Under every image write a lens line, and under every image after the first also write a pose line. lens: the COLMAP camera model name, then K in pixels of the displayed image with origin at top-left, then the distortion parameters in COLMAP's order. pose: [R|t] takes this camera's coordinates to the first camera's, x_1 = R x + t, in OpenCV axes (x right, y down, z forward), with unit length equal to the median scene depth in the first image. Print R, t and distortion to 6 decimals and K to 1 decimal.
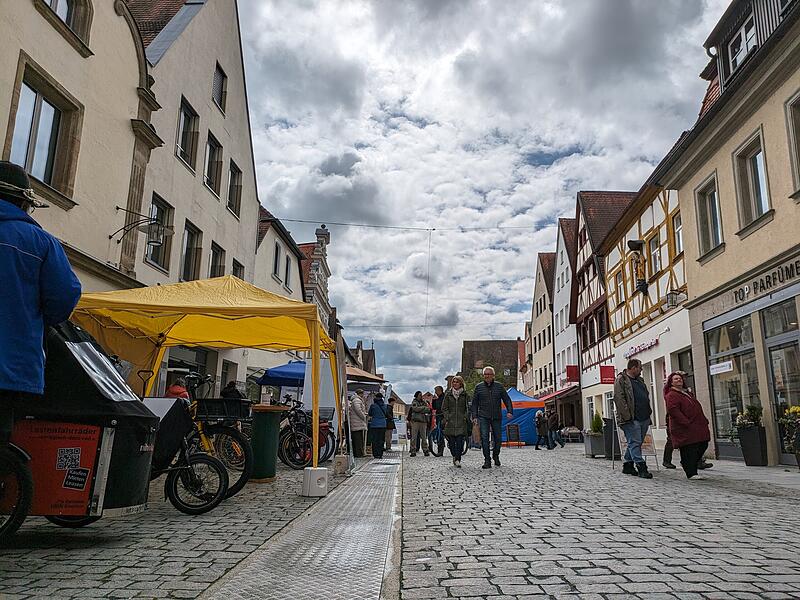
lens RADIAL K [[604.5, 0, 413.0], [0, 604.5, 303.8], [0, 0, 1]] dist [0.054387, -0.006303]
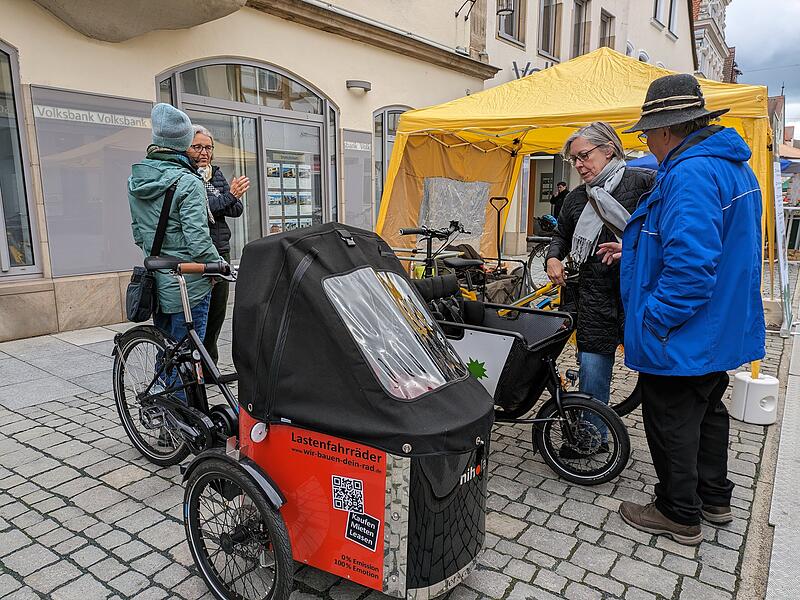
lens RADIAL K [[604.5, 0, 413.0], [0, 604.5, 303.8], [0, 0, 1]] dist [0.054387, -0.006303]
pose [[0.836155, 0.074891, -0.543356, -0.091050], [0.134369, 0.932480, 0.335300, -0.044104], [0.531780, -0.353373, 0.769635, 0.285546]]
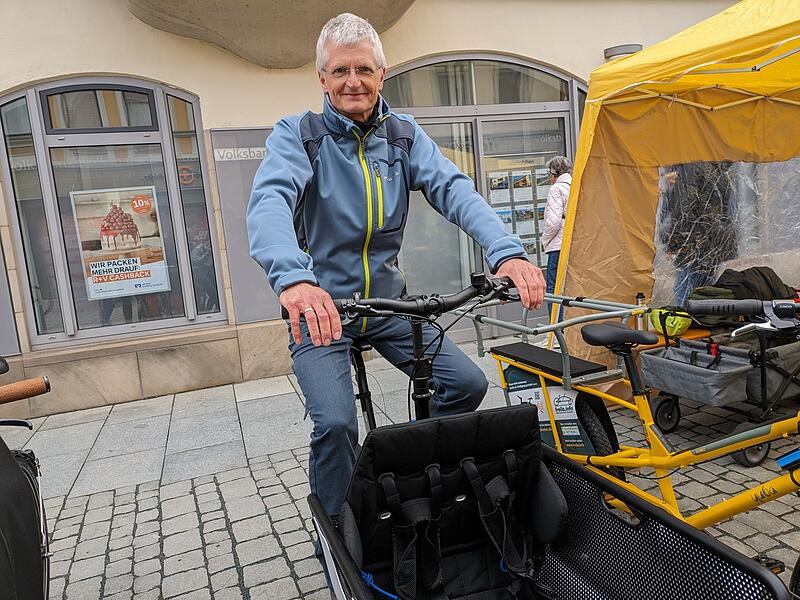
lens RADIAL K [[605.6, 0, 400.0], [0, 605.6, 290.3], [0, 0, 1]] dist [0.048522, -0.003854]
pose [[0.374171, 0.046939, -0.926171, -0.139136], [0.298104, 0.939623, 0.168054, 0.017208], [0.878140, -0.338976, 0.337587, 0.574481]]
